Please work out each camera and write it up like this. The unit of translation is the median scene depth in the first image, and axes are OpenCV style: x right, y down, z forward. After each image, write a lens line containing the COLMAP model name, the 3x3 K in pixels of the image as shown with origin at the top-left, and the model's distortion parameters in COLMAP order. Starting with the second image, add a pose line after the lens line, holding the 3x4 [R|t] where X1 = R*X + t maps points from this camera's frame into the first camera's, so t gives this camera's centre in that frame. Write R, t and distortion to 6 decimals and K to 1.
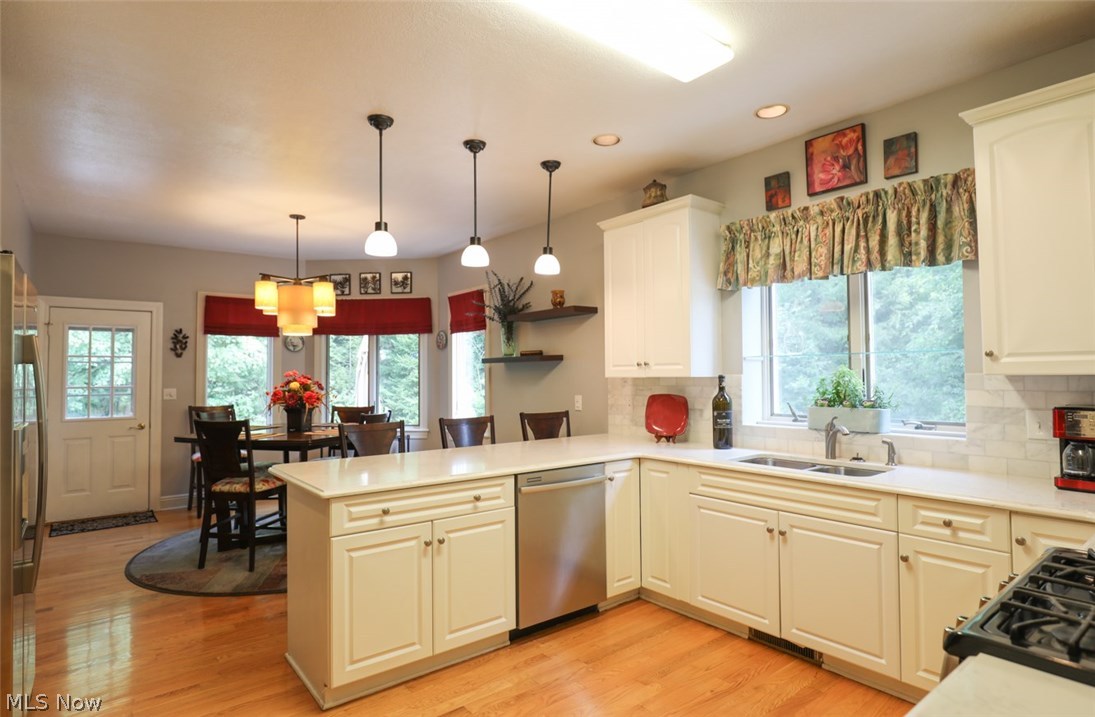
lens RADIAL K [[609.3, 0, 548.6], [0, 609.3, 353.9], [0, 0, 1]] dist [-0.000145, 0.000148]
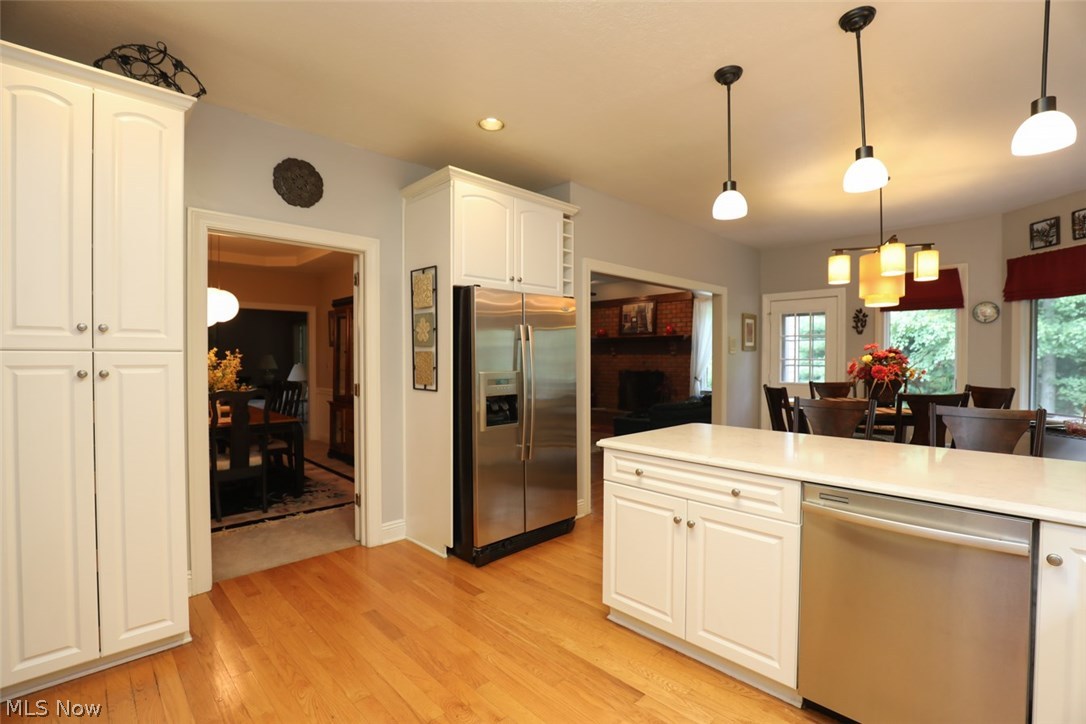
lens RADIAL K [[493.5, 0, 543.4], [0, 493.5, 367.9], [0, 0, 1]] dist [-0.003283, 0.000177]
pose [[0.112572, 0.031769, -0.993136, 0.371794], [0.030405, 0.998911, 0.035400, 0.028518], [0.993178, -0.034181, 0.111484, 0.499340]]
